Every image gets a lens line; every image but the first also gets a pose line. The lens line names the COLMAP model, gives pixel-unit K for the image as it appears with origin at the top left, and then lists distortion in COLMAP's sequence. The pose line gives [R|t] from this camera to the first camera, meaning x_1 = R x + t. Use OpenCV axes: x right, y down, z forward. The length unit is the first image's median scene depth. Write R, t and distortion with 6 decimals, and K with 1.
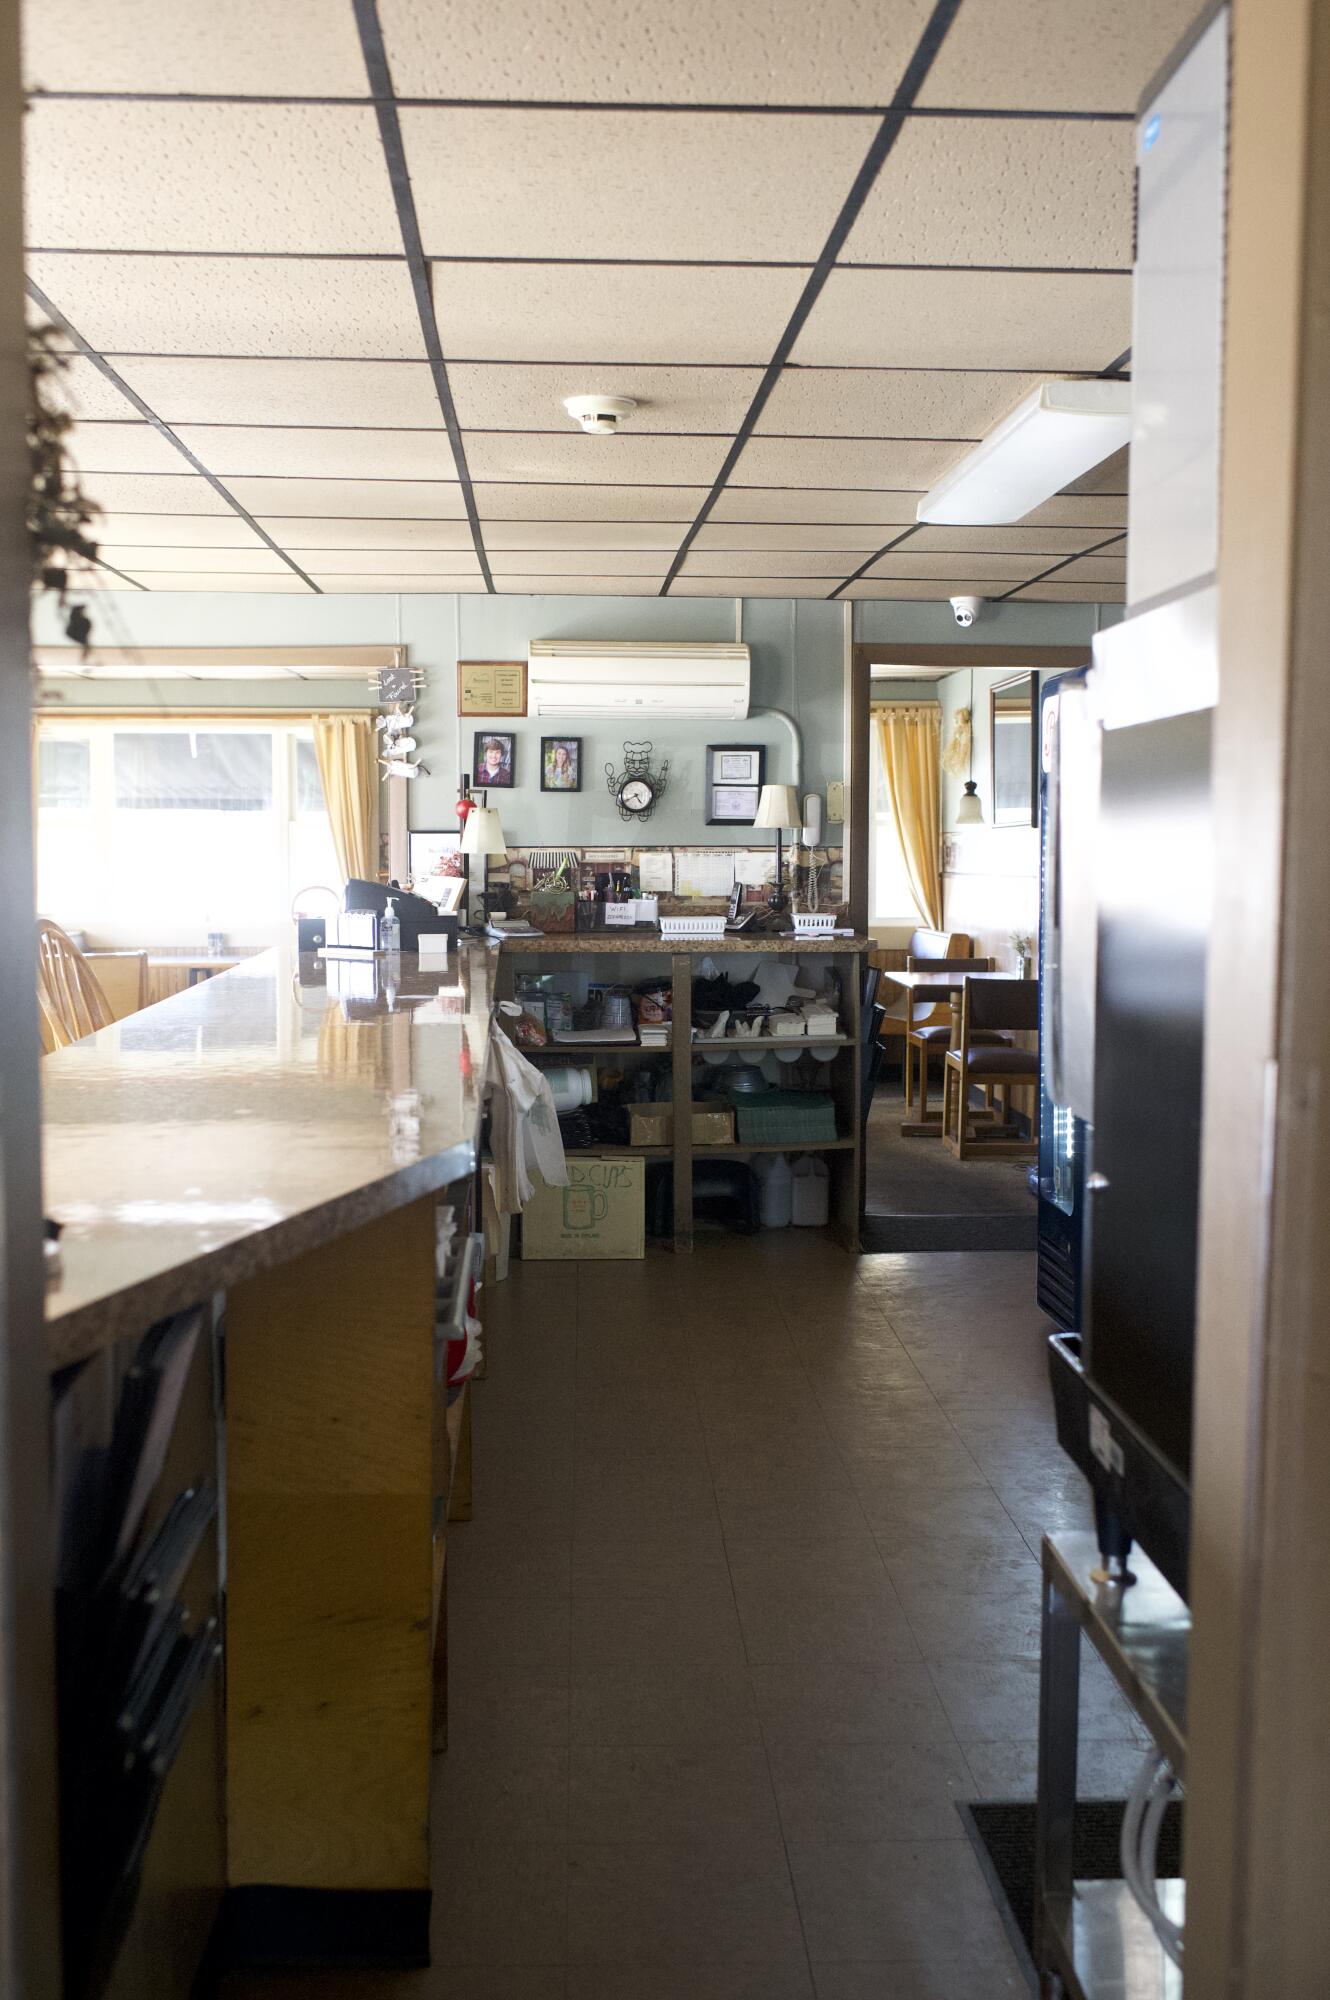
lens RADIAL K [[1988.9, 0, 664.4], [0, 1988.9, 1005.2], [0, 0, 1]] dist [0.006451, 0.000000]
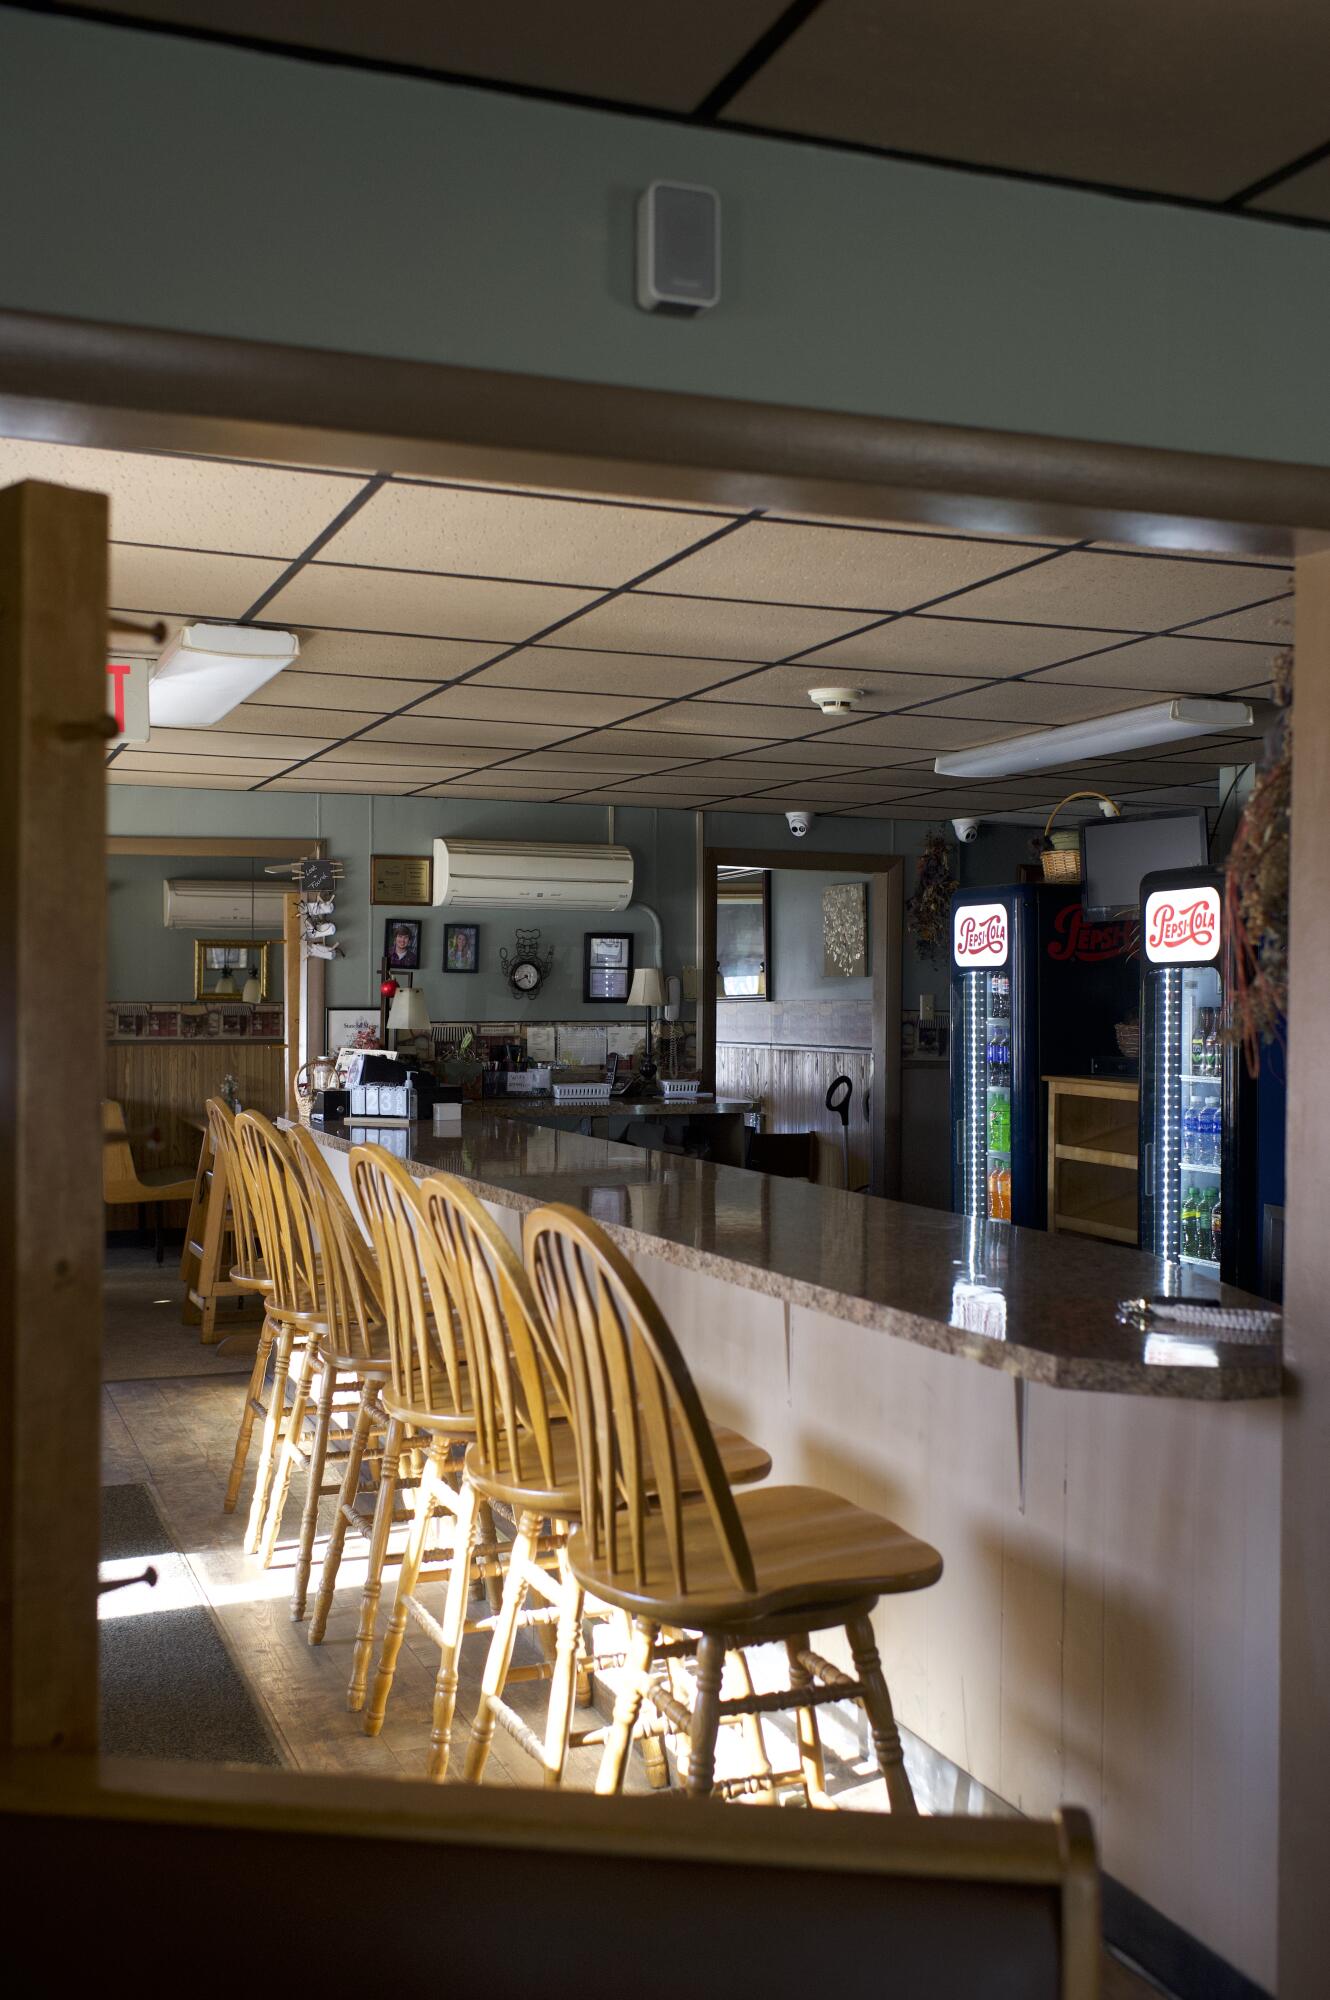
lens RADIAL K [[1988.9, 0, 664.6], [0, 1988.9, 998.7], [0, 0, 1]] dist [0.006451, 0.000000]
pose [[0.952882, 0.002444, 0.303332, -0.282128], [0.022029, 0.996770, -0.077231, -0.004184], [-0.302541, 0.080274, 0.949750, -0.092822]]
